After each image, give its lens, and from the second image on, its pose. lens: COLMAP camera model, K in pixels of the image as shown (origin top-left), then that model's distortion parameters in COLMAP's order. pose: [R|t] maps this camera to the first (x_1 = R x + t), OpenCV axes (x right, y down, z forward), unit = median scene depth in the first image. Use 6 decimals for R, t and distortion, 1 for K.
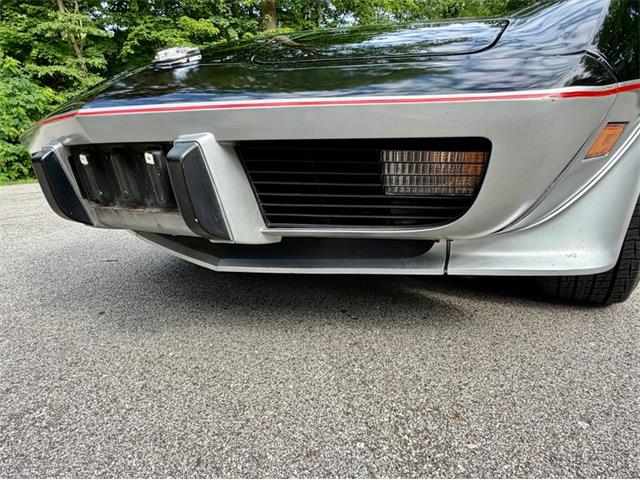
lens RADIAL K [[364.2, 0, 320.0], [0, 364.2, 240.0], [0, 0, 1]] dist [-0.004588, -0.000788]
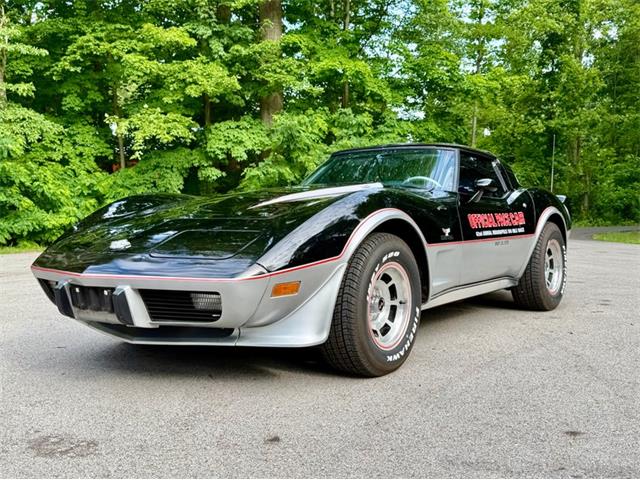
lens RADIAL K [[618.6, 0, 320.0], [0, 618.6, 240.0], [0, 0, 1]] dist [-0.007221, -0.015097]
pose [[0.998277, 0.013658, -0.057068, 0.036679], [-0.023796, 0.983202, -0.180961, 0.004664], [0.053638, 0.182007, 0.981833, -0.093331]]
